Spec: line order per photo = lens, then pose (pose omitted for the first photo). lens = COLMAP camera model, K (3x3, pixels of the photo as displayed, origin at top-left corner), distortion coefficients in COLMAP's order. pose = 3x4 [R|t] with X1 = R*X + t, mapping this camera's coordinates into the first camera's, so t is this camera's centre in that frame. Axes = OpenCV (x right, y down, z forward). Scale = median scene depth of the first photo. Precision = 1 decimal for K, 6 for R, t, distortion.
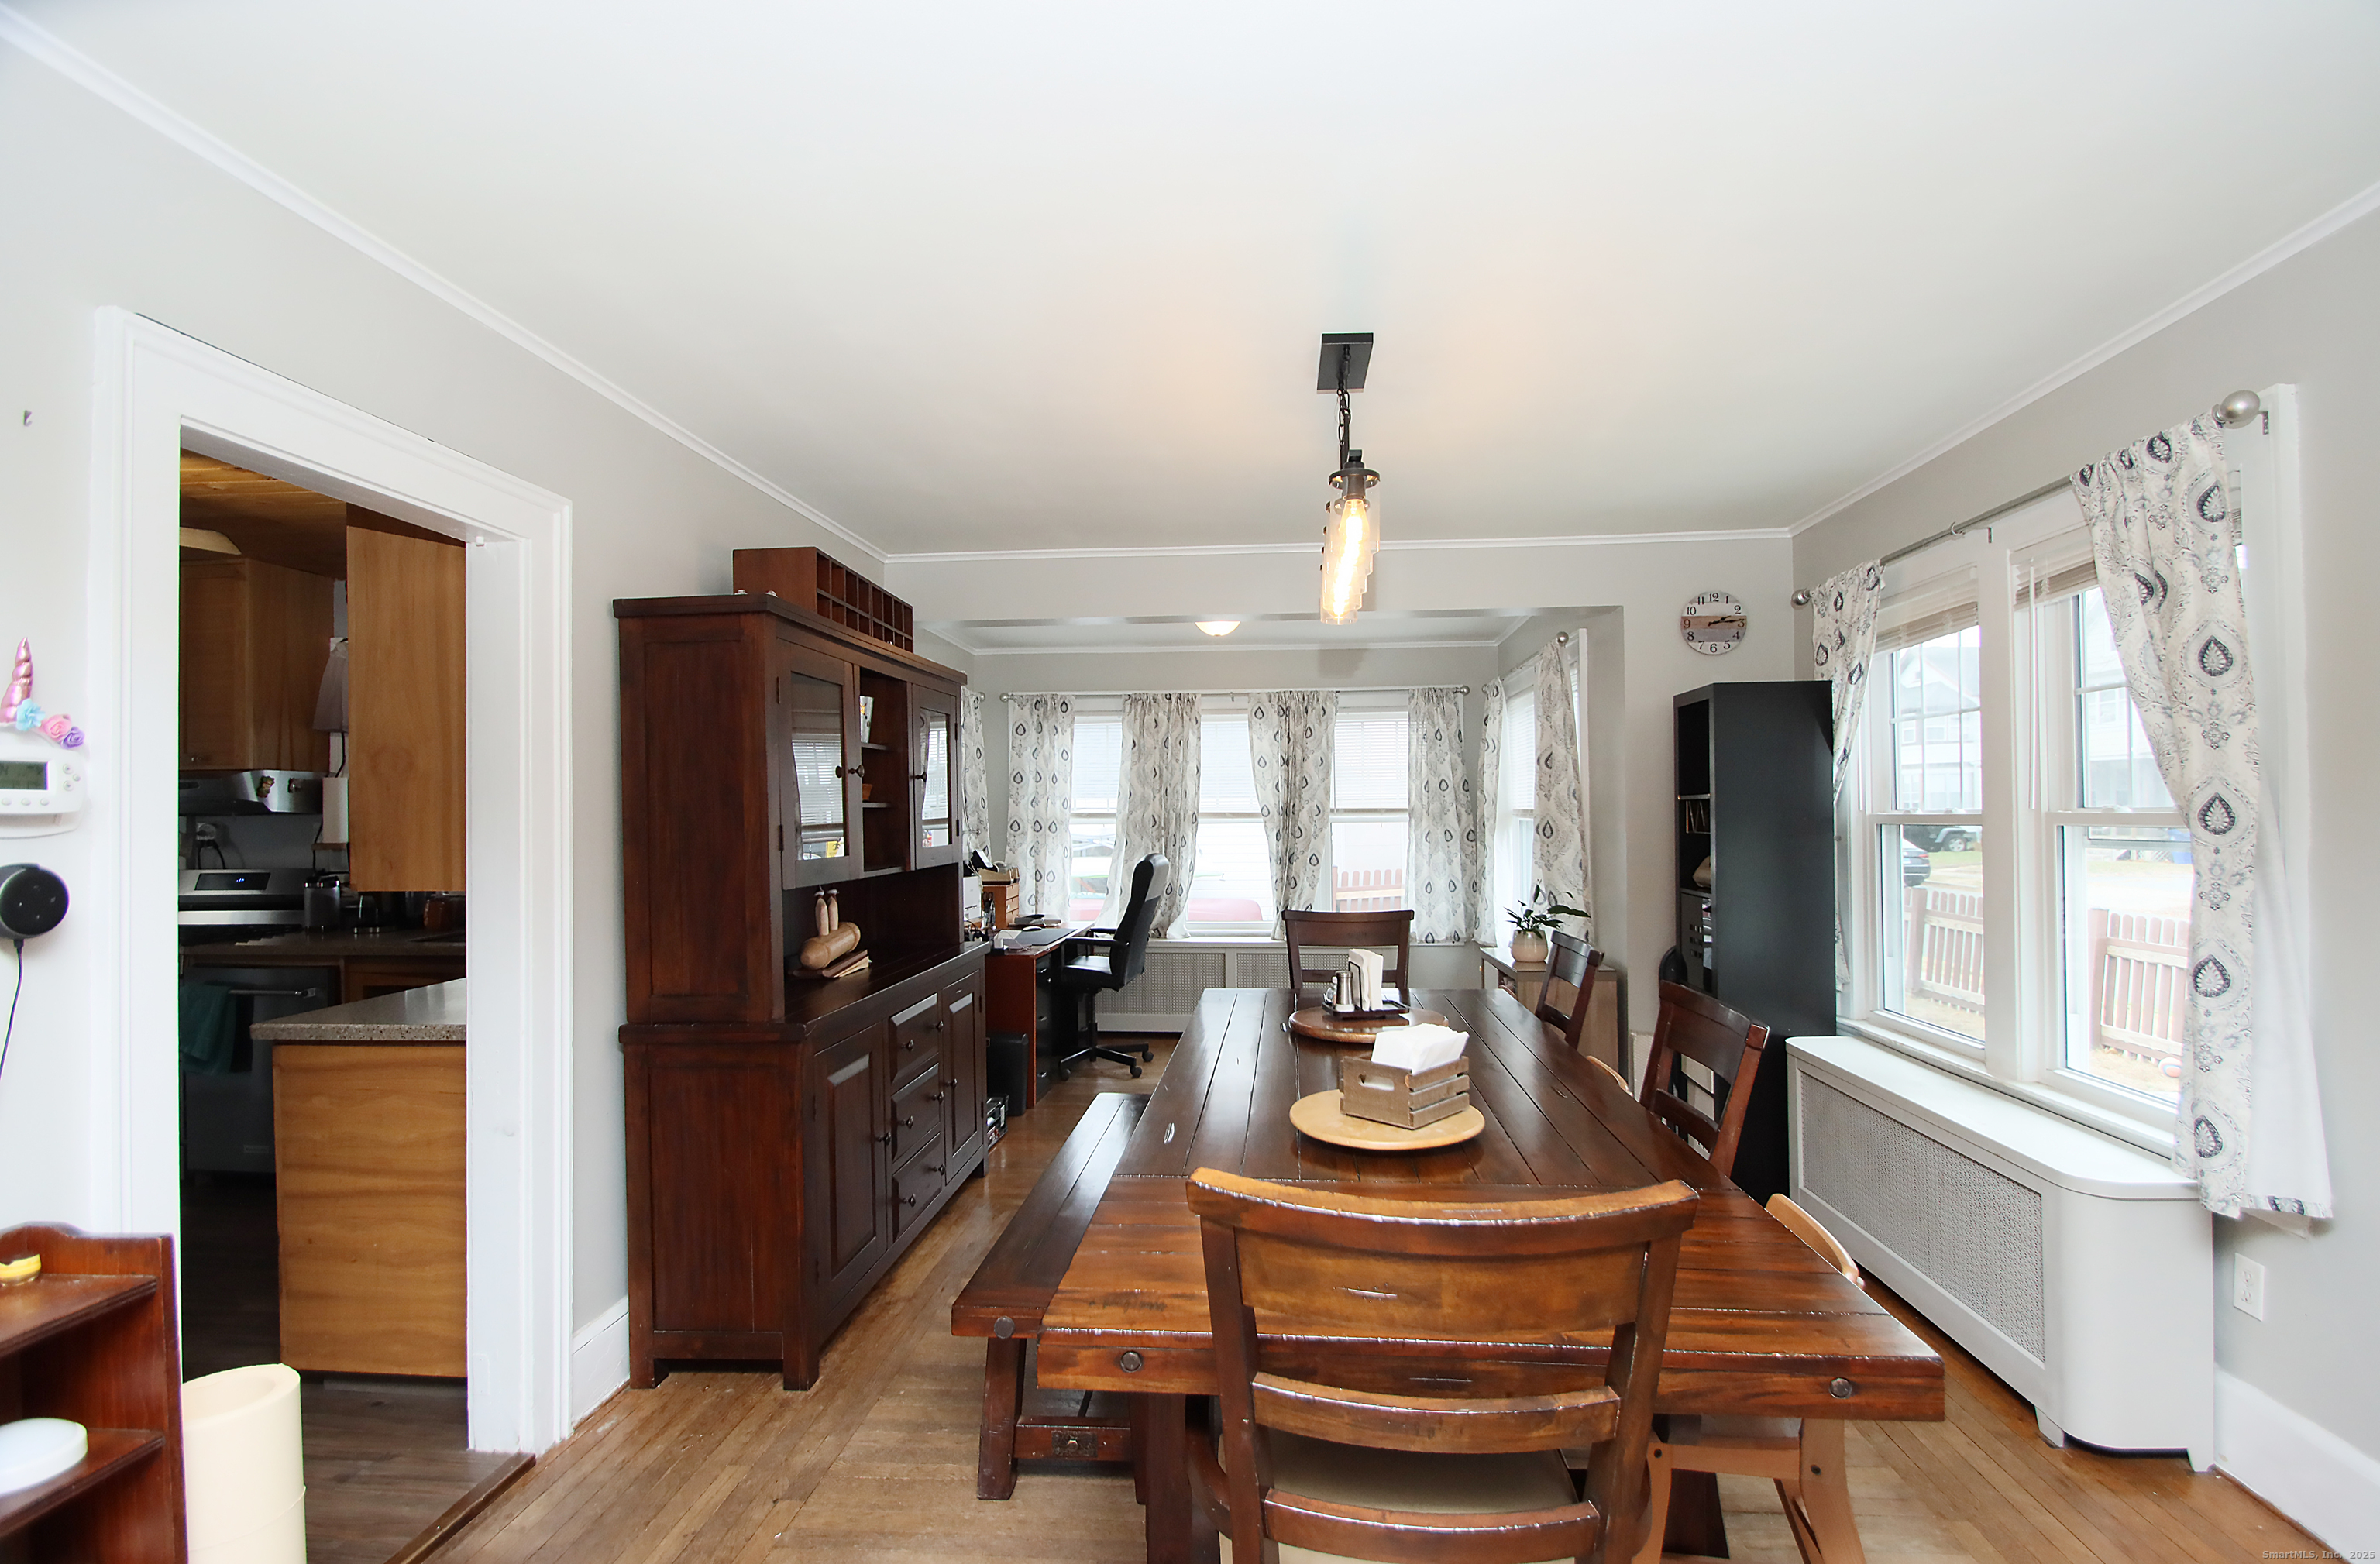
lens RADIAL K [[1181.9, 0, 1193.2], [0, 1181.9, 801.7], [0, 0, 1]] dist [0.003553, -0.017980]
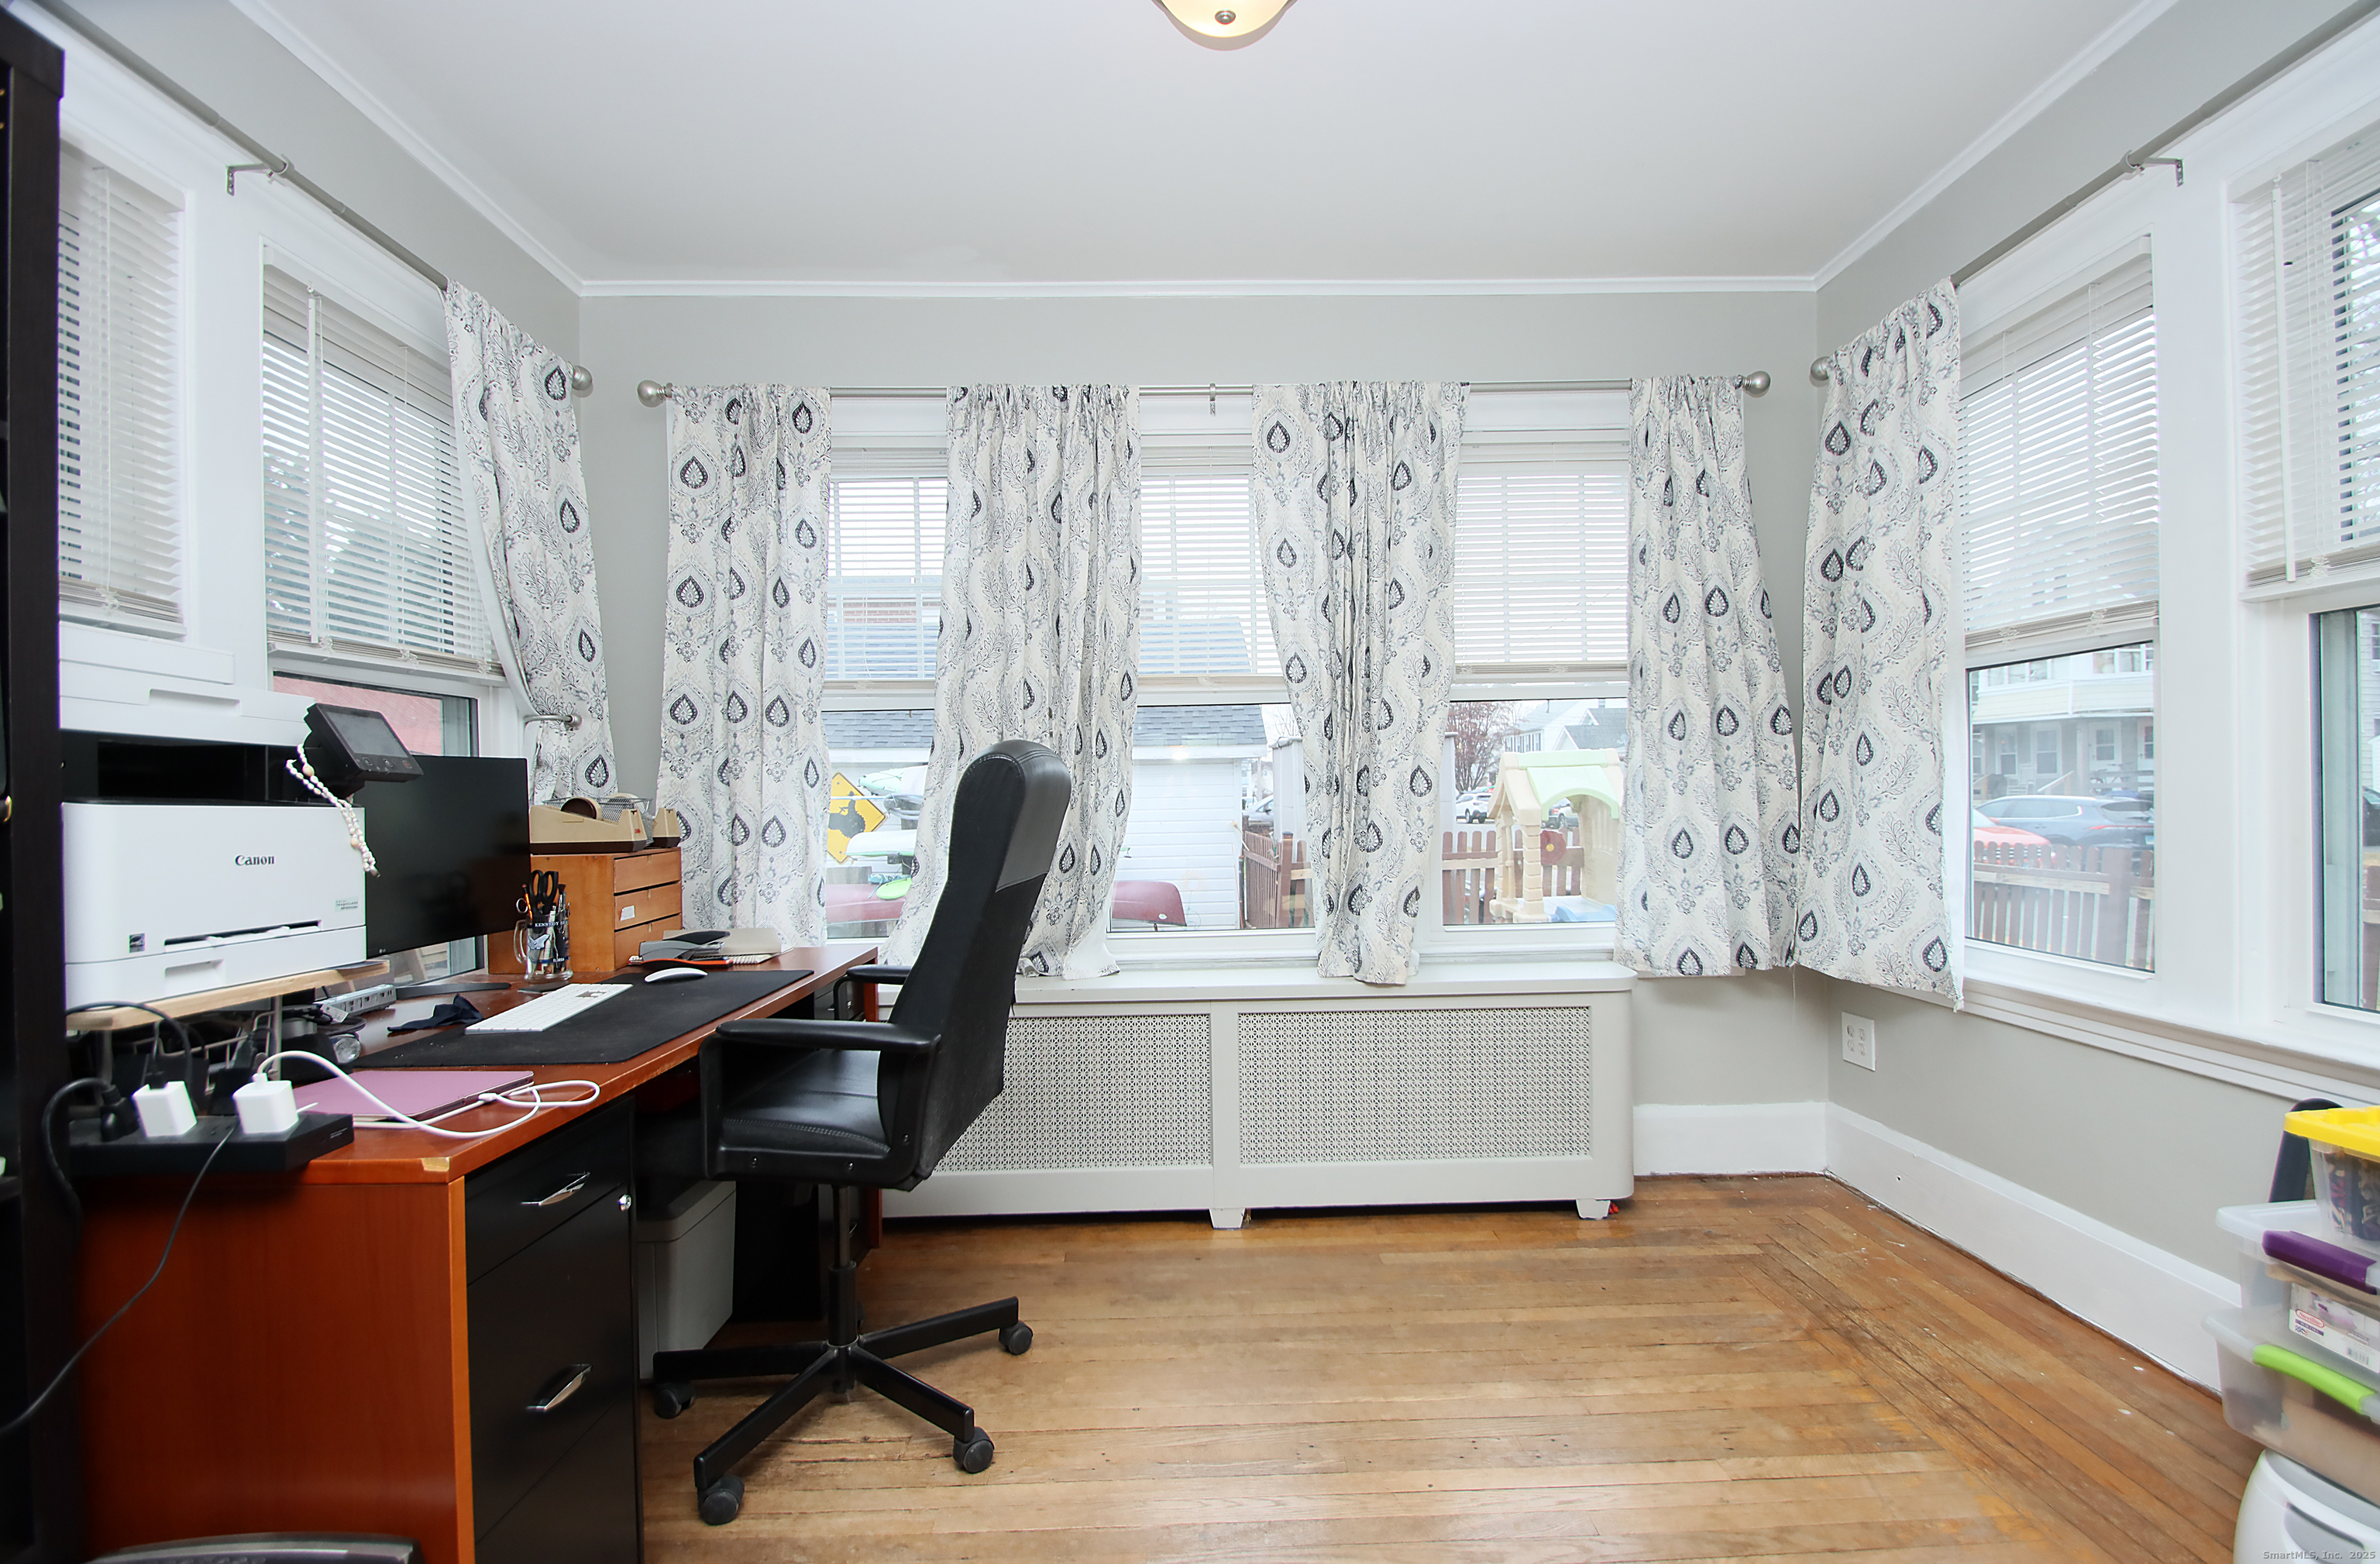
lens RADIAL K [[1181.9, 0, 1193.2], [0, 1181.9, 801.7], [0, 0, 1]] dist [0.003553, -0.017980]
pose [[0.994144, -0.010448, 0.107558, -0.021032], [0.008896, 0.999849, 0.014897, 0.049569], [-0.107698, -0.013853, 0.994087, 0.599446]]
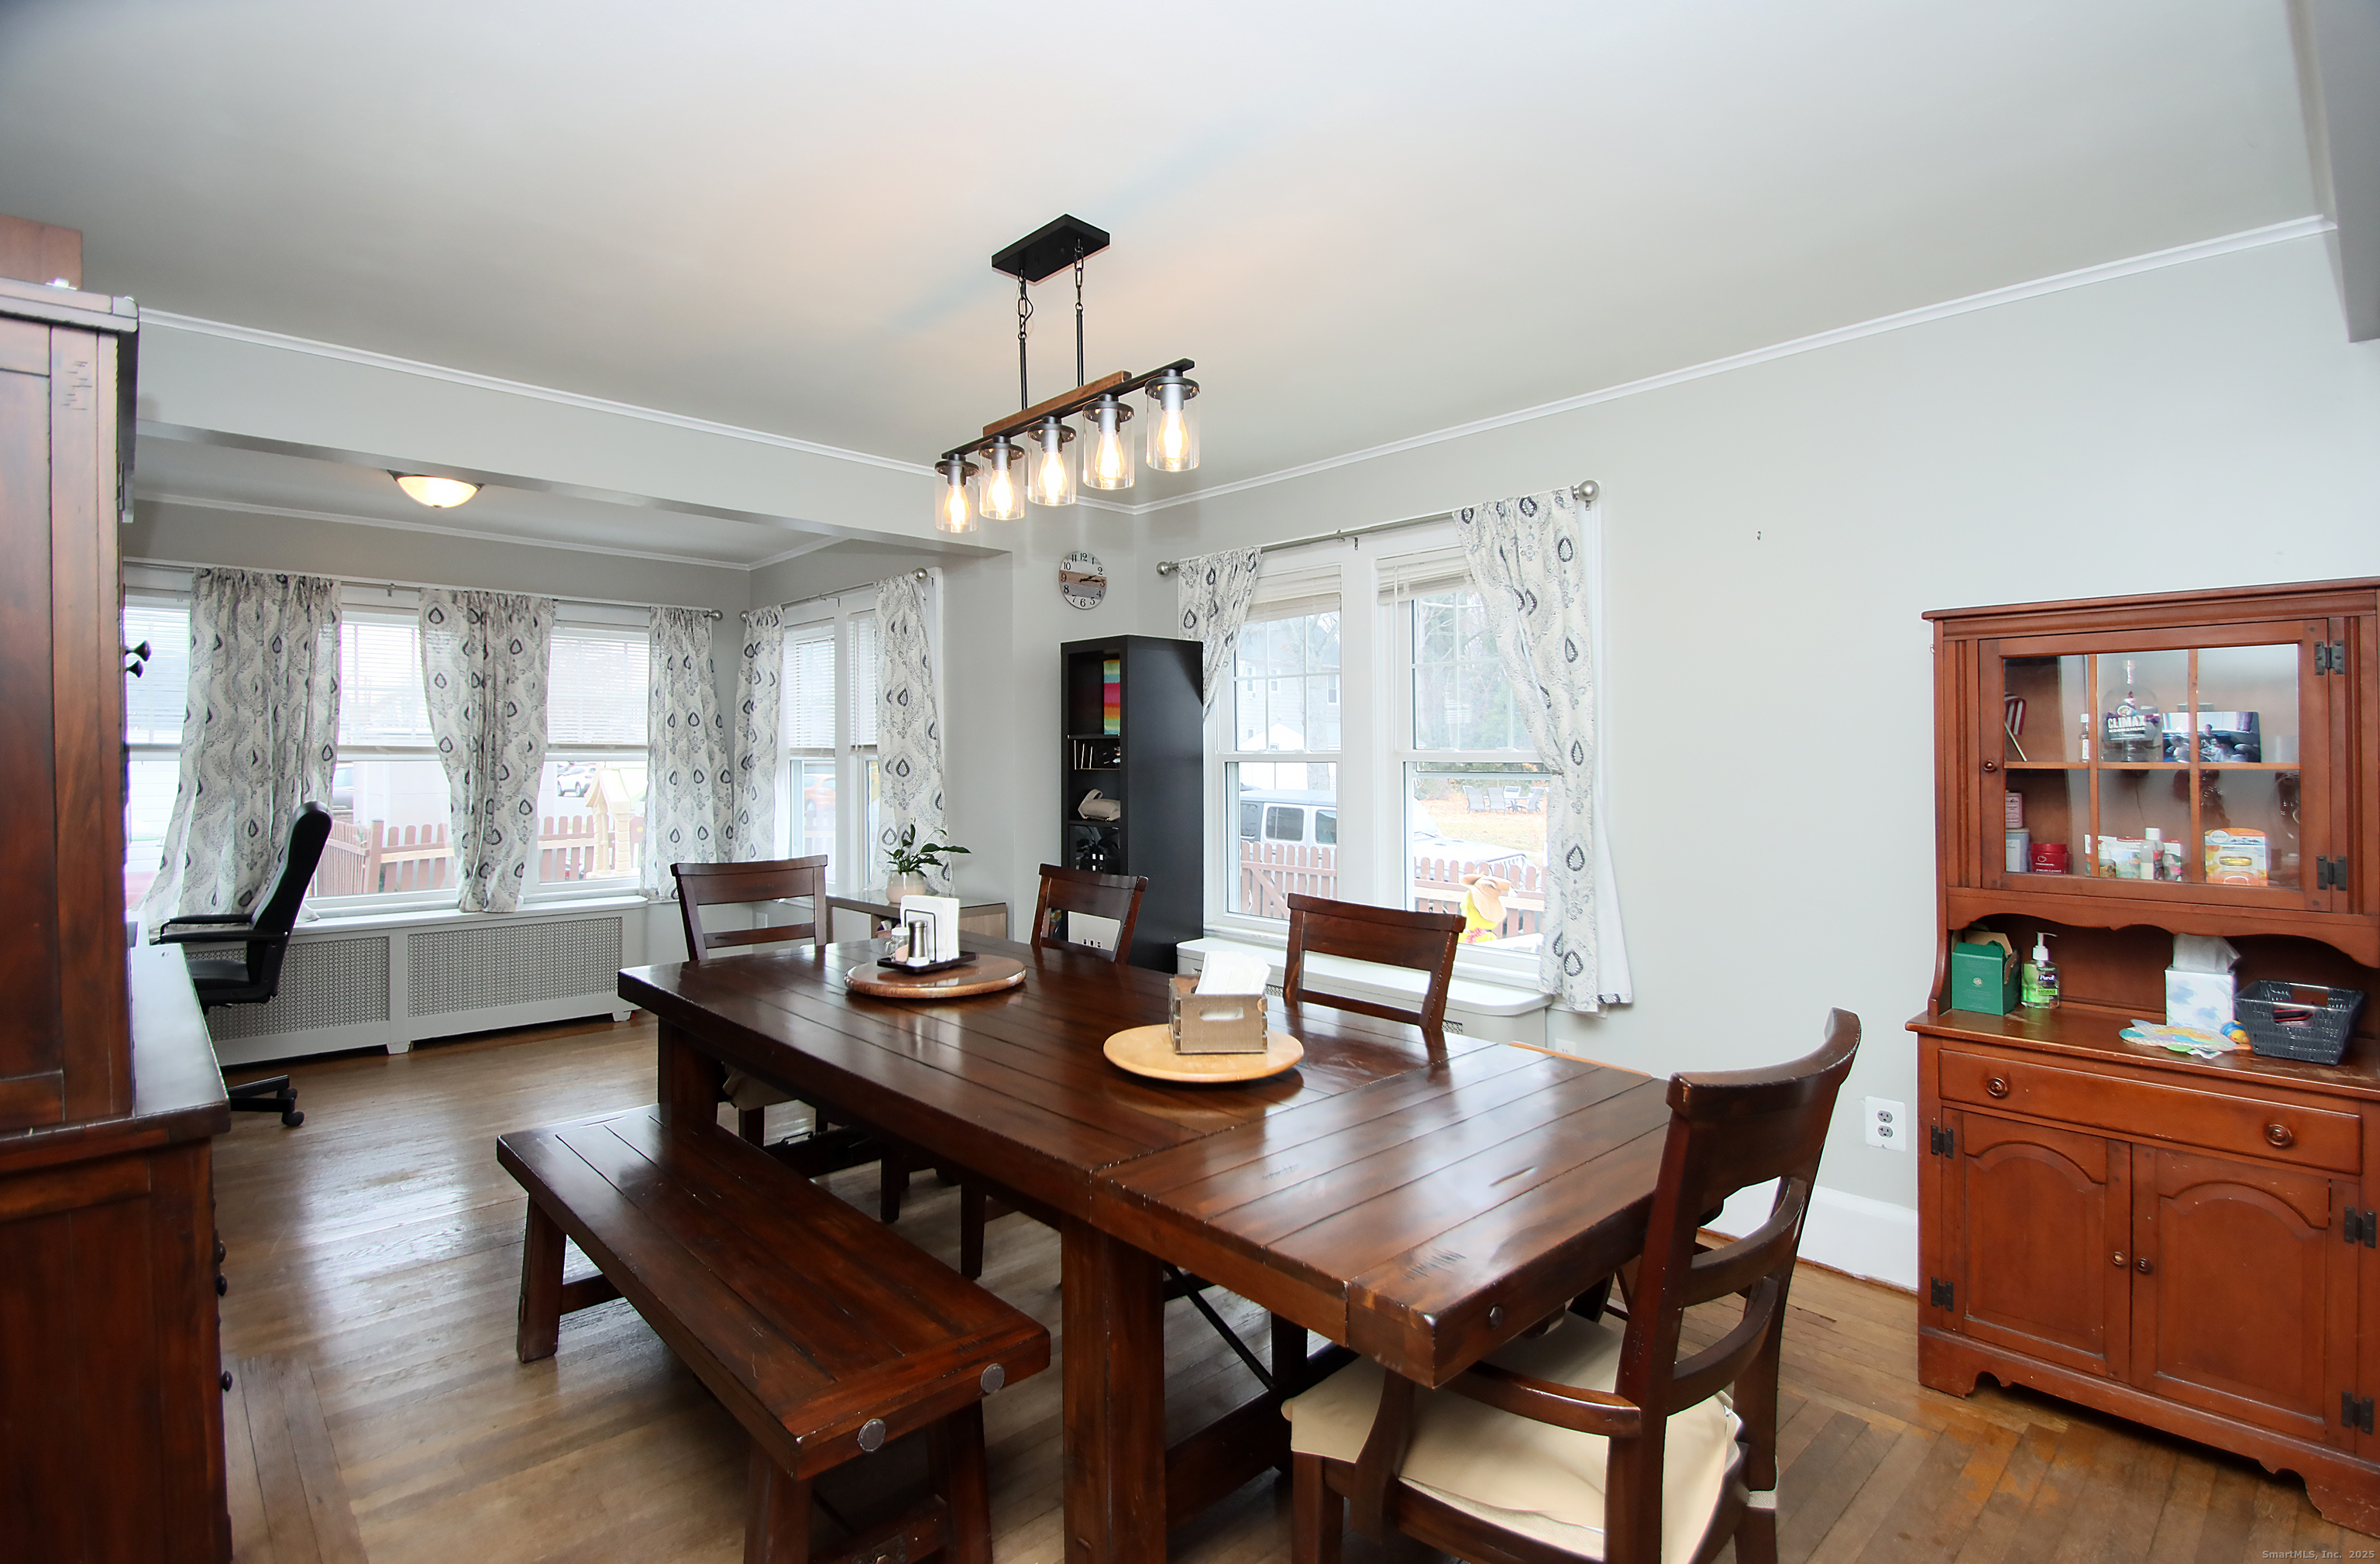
lens RADIAL K [[1147.7, 0, 1296.3], [0, 1147.7, 773.2], [0, 0, 1]] dist [0.002256, -0.015030]
pose [[0.626364, 0.000218, 0.779530, -0.174768], [-0.016378, 0.999783, 0.012880, 0.007617], [-0.779358, -0.020834, 0.626232, 0.111154]]
